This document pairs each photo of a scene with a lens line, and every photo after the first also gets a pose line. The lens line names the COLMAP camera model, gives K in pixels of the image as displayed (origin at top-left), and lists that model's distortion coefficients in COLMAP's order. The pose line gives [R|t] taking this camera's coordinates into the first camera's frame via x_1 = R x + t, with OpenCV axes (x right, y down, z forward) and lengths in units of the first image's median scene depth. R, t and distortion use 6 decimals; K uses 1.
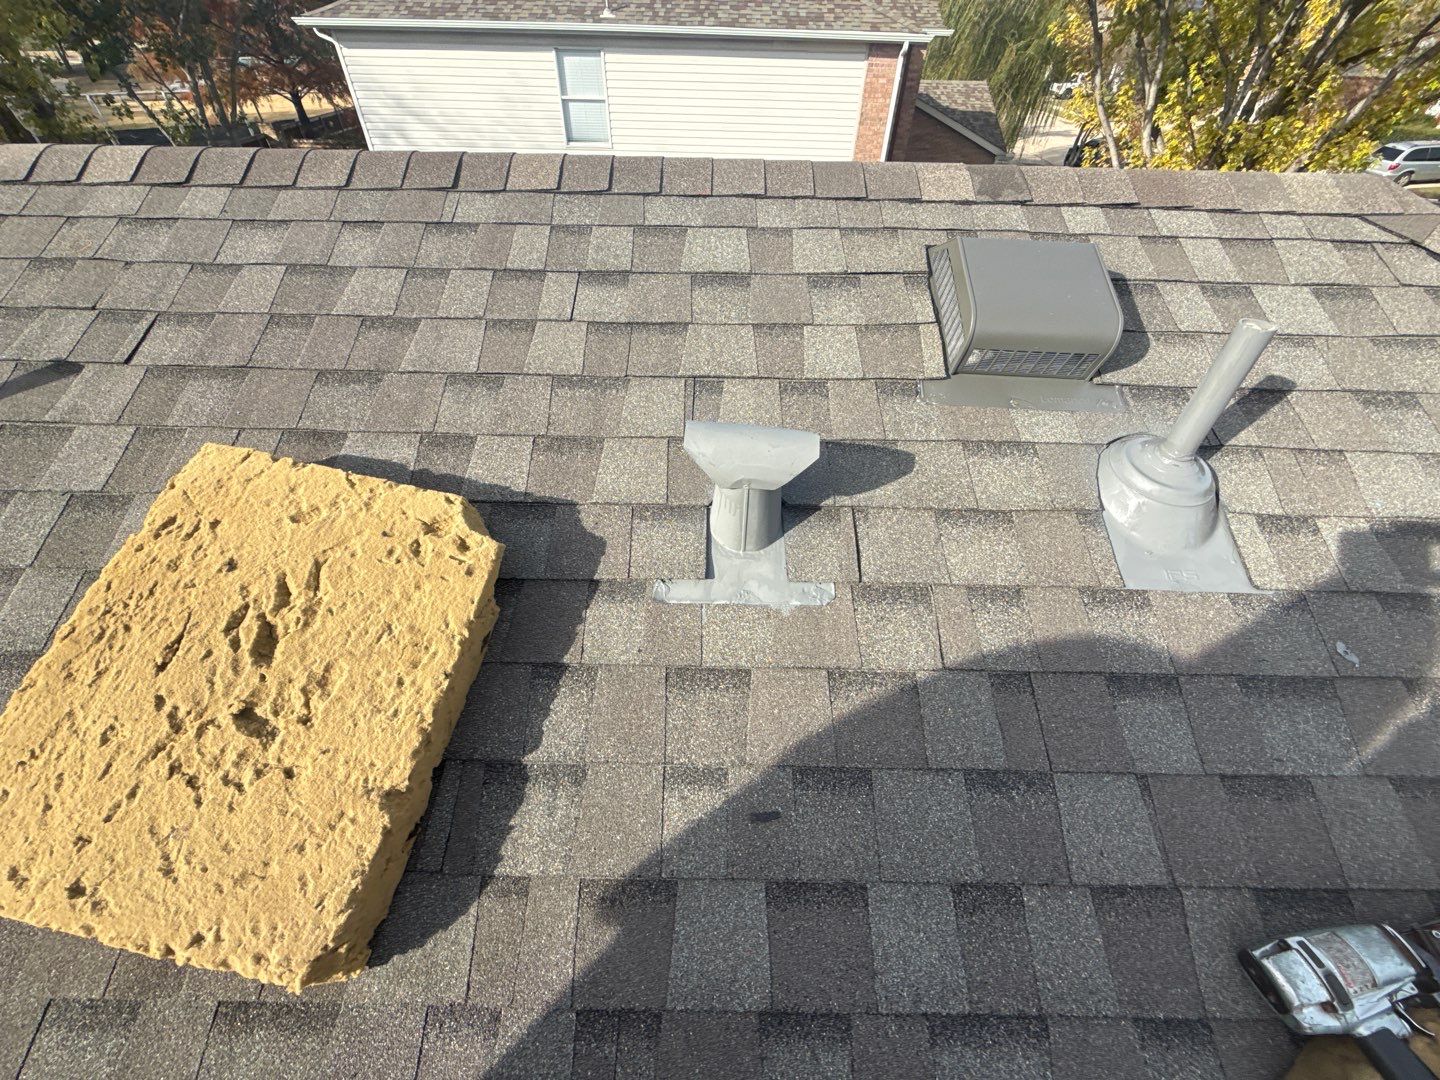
lens RADIAL K [[566.7, 0, 717.0], [0, 566.7, 537.5], [0, 0, 1]] dist [-0.000625, -0.000033]
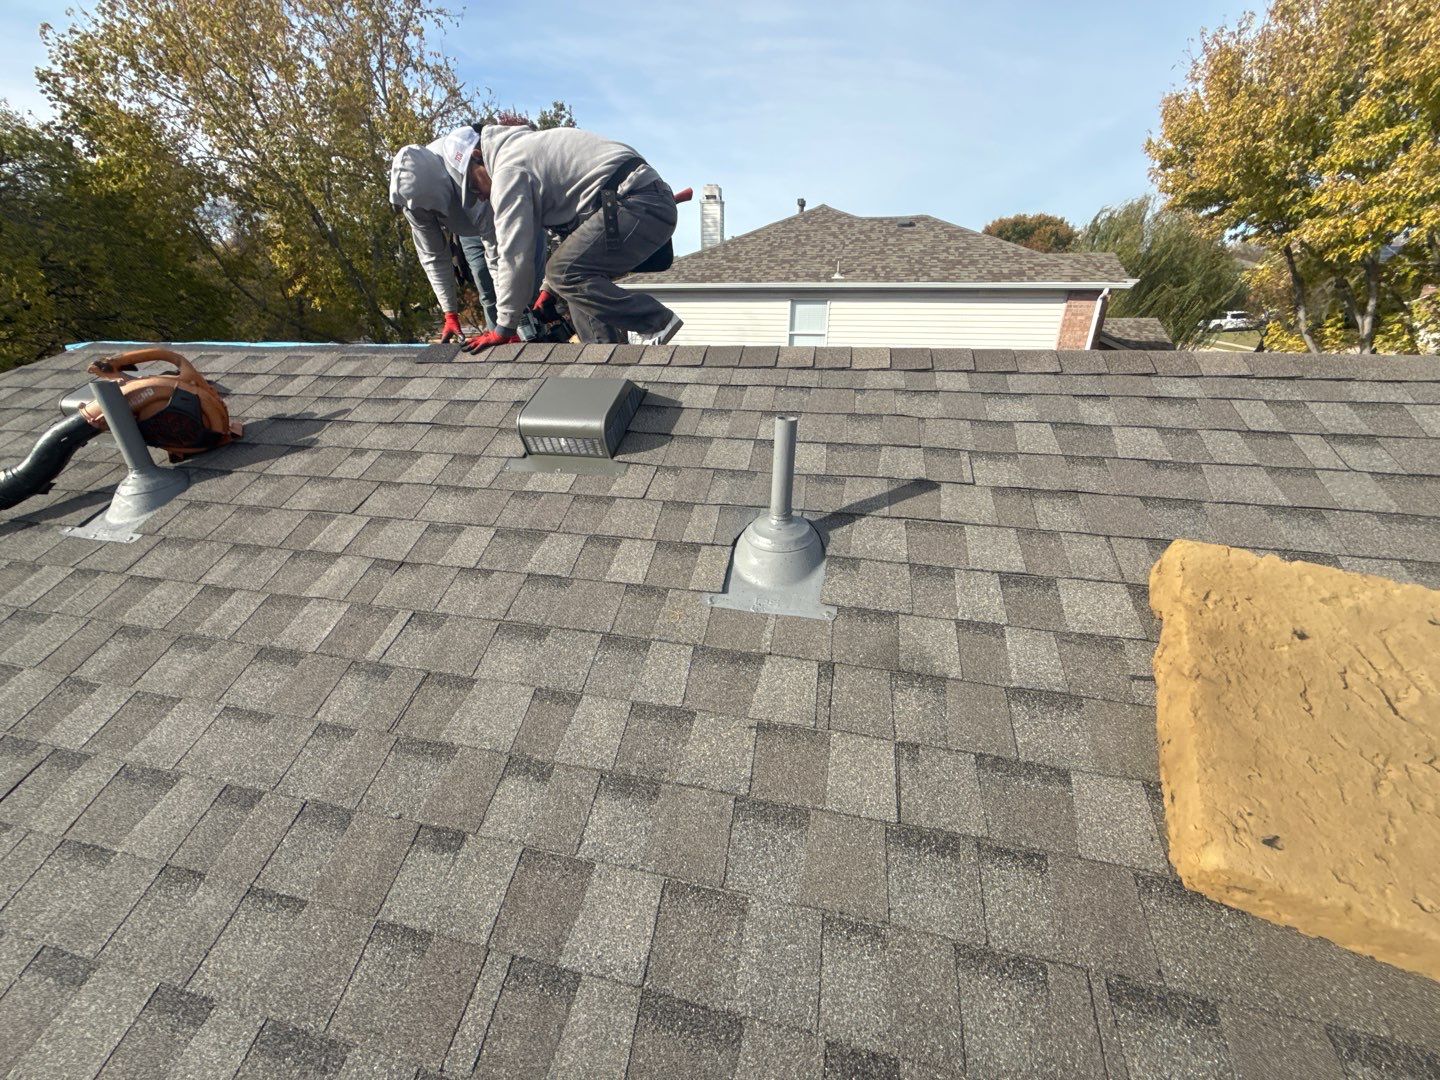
lens RADIAL K [[566.7, 0, 717.0], [0, 566.7, 537.5], [0, 0, 1]] dist [-0.000625, -0.000033]
pose [[0.975554, 0.067630, -0.209093, -0.152050], [-0.129515, 0.945606, -0.298420, 0.030647], [0.177537, 0.318205, 0.931250, -0.030567]]
